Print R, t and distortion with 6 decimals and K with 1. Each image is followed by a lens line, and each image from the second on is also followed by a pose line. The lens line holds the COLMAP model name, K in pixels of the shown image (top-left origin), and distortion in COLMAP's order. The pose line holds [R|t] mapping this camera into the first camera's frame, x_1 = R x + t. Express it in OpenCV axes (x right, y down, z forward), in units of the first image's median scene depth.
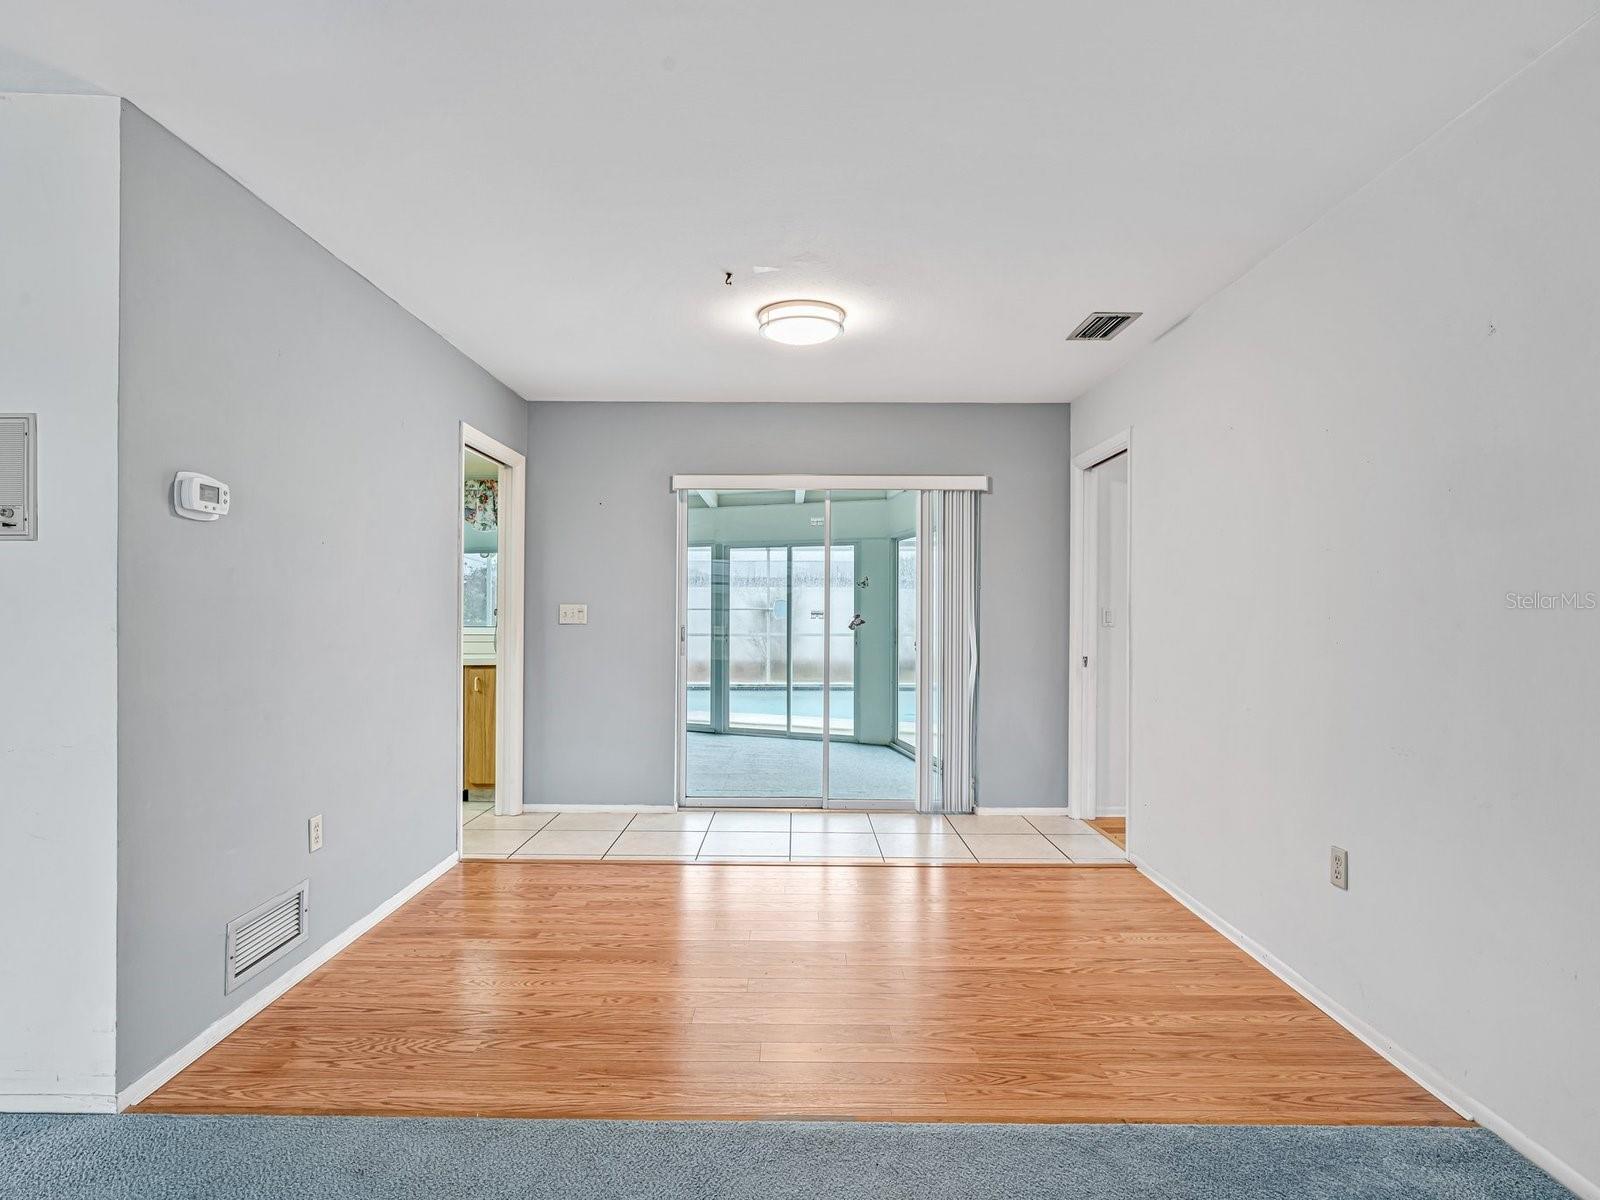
lens RADIAL K [[849.6, 0, 795.0], [0, 849.6, 608.6], [0, 0, 1]] dist [-0.018972, 0.006577]
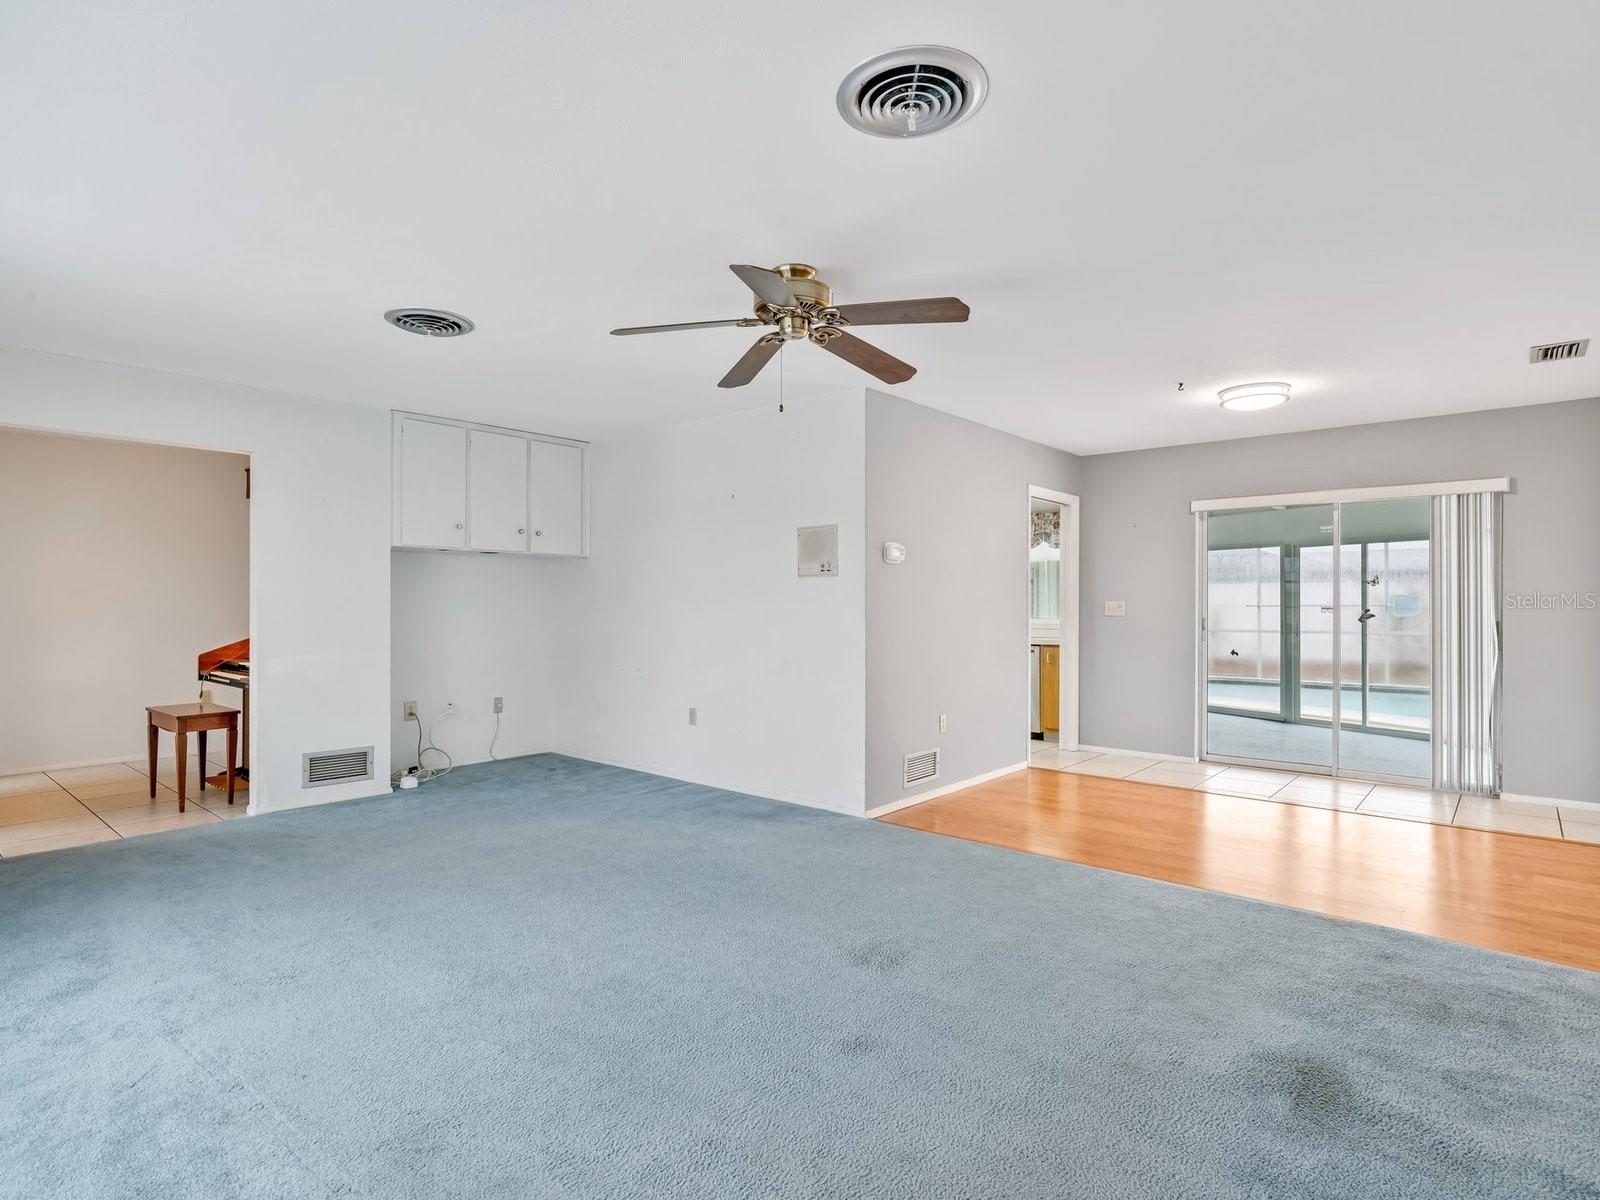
lens RADIAL K [[849.6, 0, 790.4], [0, 849.6, 598.8], [0, 0, 1]] dist [-0.018972, 0.006577]
pose [[0.758116, -0.007539, -0.652076, 0.231135], [0.001975, 0.999955, -0.009265, 0.002056], [0.652117, 0.005736, 0.758097, -0.370479]]
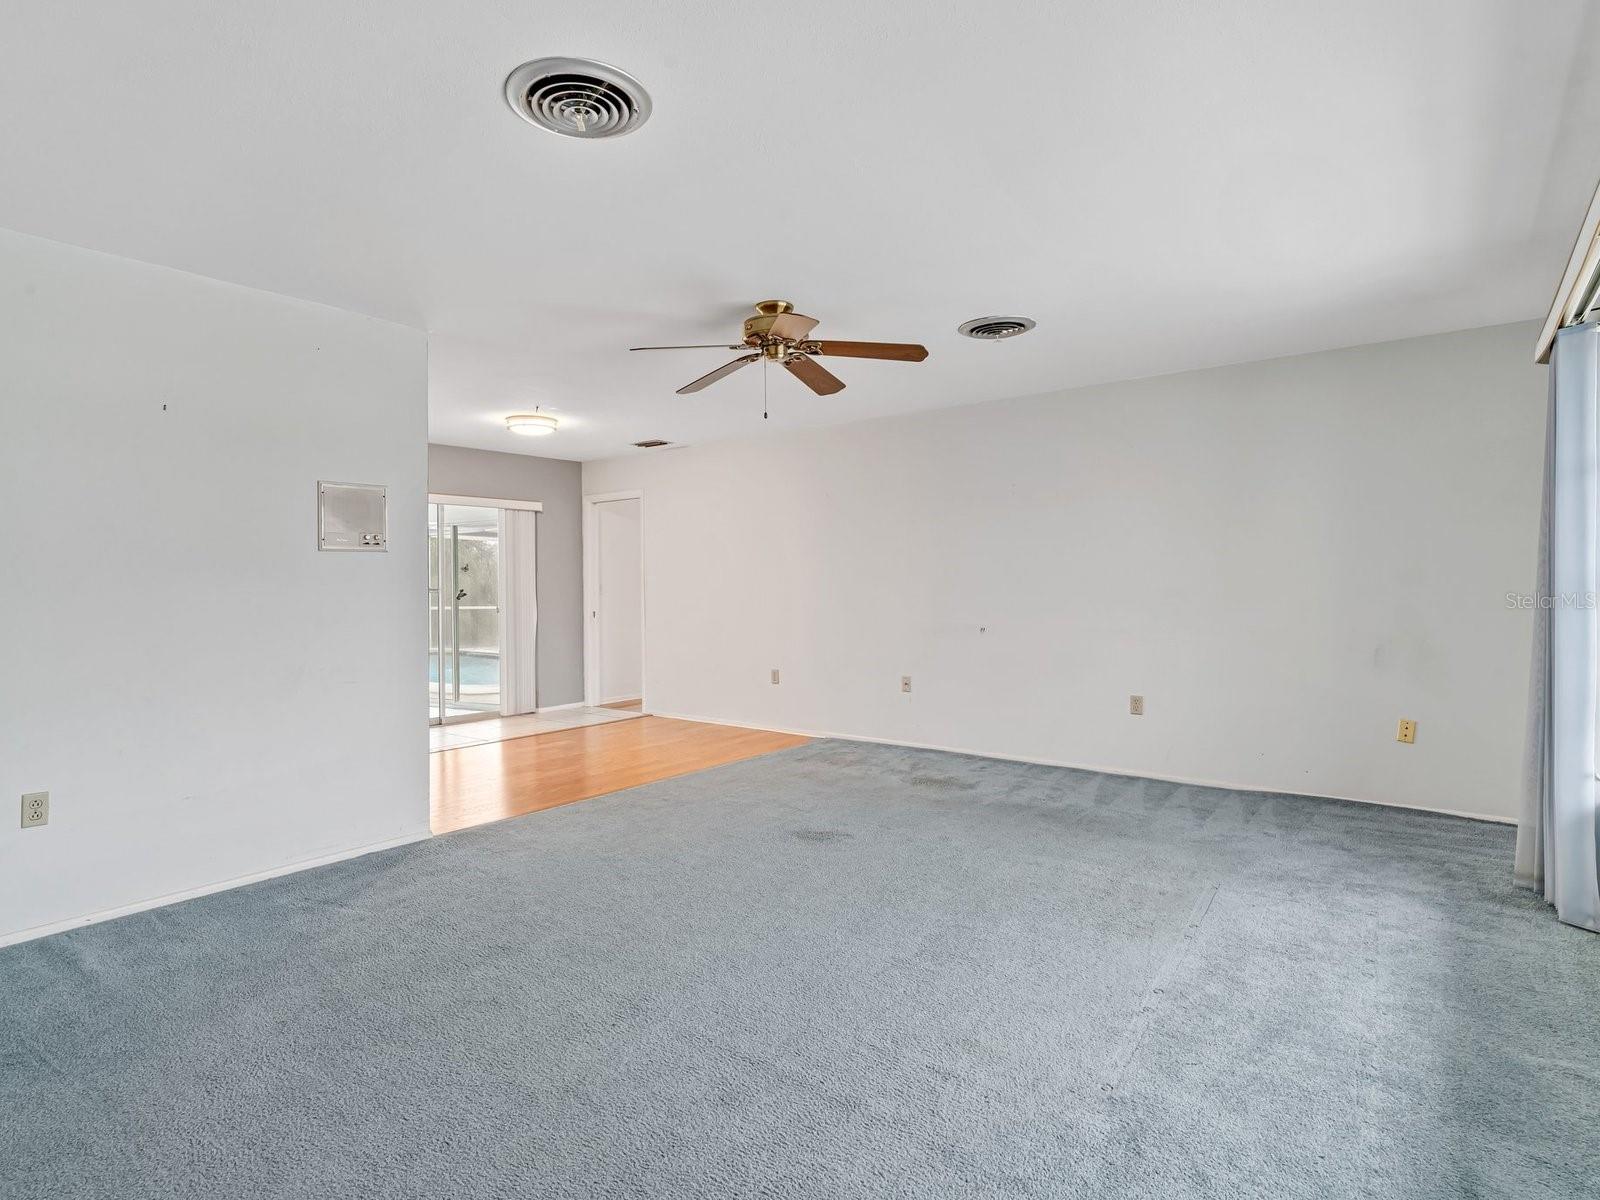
lens RADIAL K [[849.6, 0, 800.8], [0, 849.6, 596.7], [0, 0, 1]] dist [-0.018972, 0.006577]
pose [[0.611413, -0.016309, 0.791144, -0.728689], [0.011968, 0.999864, 0.011362, 0.010933], [-0.791221, 0.002522, 0.611525, -0.368463]]
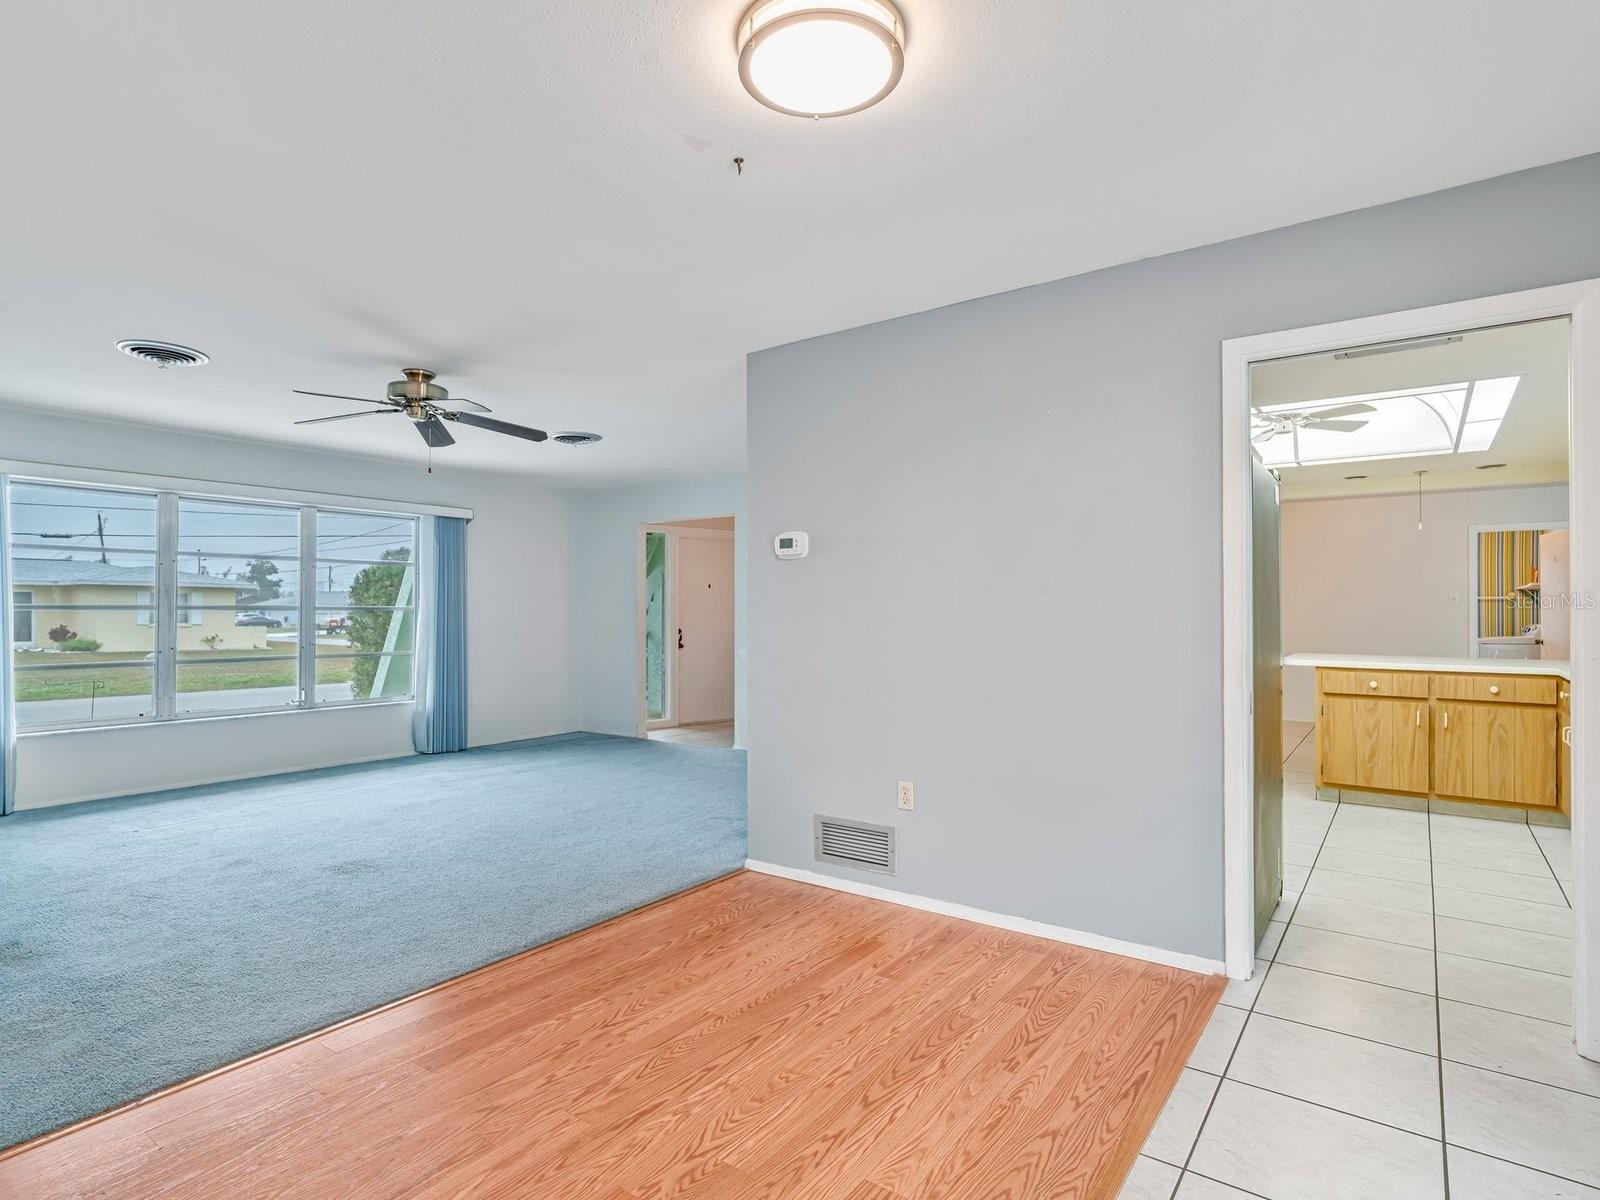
lens RADIAL K [[849.6, 0, 787.1], [0, 849.6, 601.8], [0, 0, 1]] dist [-0.018972, 0.006577]
pose [[-0.590000, -0.018907, -0.807182, 0.298216], [-0.007715, 0.999812, -0.017780, 0.004439], [0.807366, -0.004263, -0.590035, 0.888753]]
